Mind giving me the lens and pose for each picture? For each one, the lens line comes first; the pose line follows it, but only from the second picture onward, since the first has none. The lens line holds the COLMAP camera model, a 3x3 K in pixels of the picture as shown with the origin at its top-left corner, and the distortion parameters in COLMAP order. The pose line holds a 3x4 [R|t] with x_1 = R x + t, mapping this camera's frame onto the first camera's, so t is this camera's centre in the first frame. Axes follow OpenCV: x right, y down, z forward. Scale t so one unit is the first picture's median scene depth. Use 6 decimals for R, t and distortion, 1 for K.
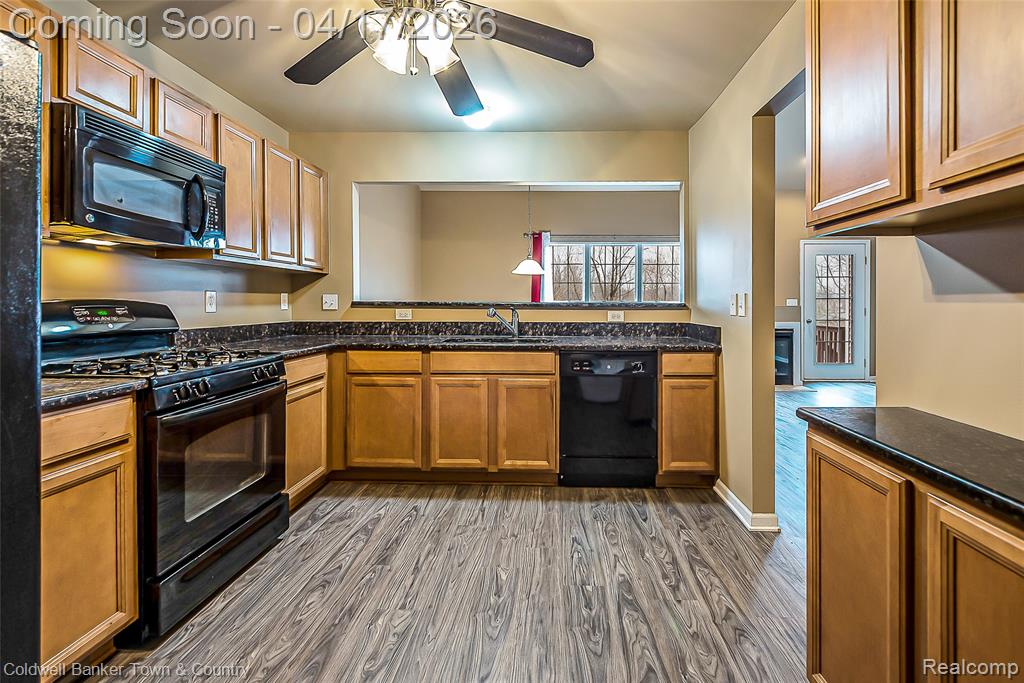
lens RADIAL K [[433.0, 0, 543.8], [0, 433.0, 305.1], [0, 0, 1]] dist [-0.004694, -0.000614]
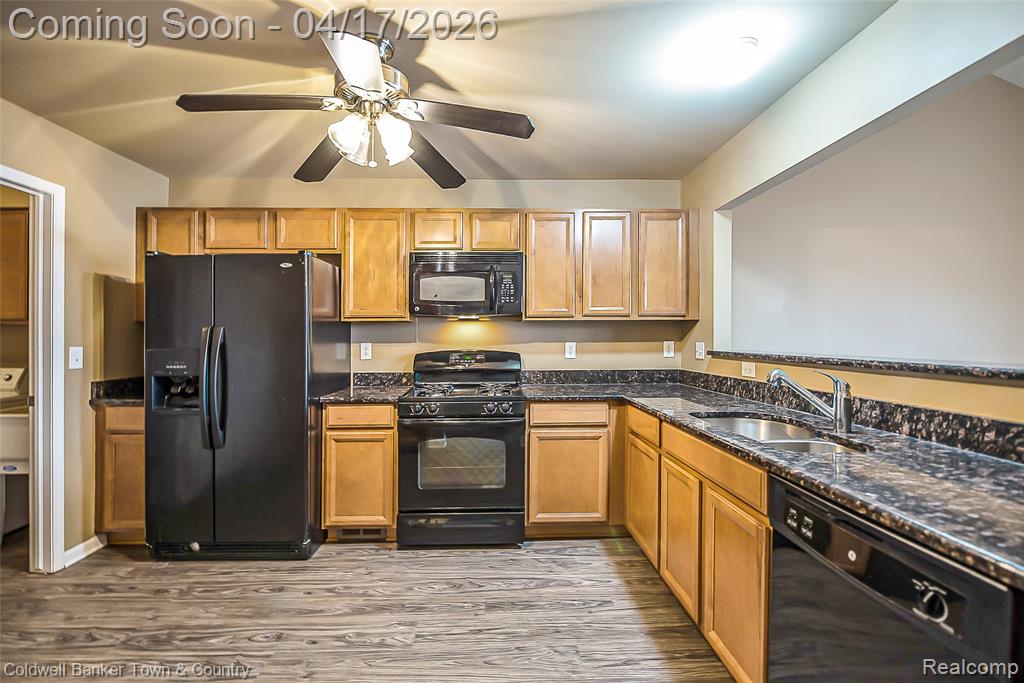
lens RADIAL K [[433.0, 0, 513.0], [0, 433.0, 337.6], [0, 0, 1]] dist [-0.004694, -0.000614]
pose [[0.090013, -0.006112, -0.995922, 0.505020], [-0.002919, 0.999975, -0.006401, -0.036741], [0.995936, 0.003483, 0.089993, 0.718018]]
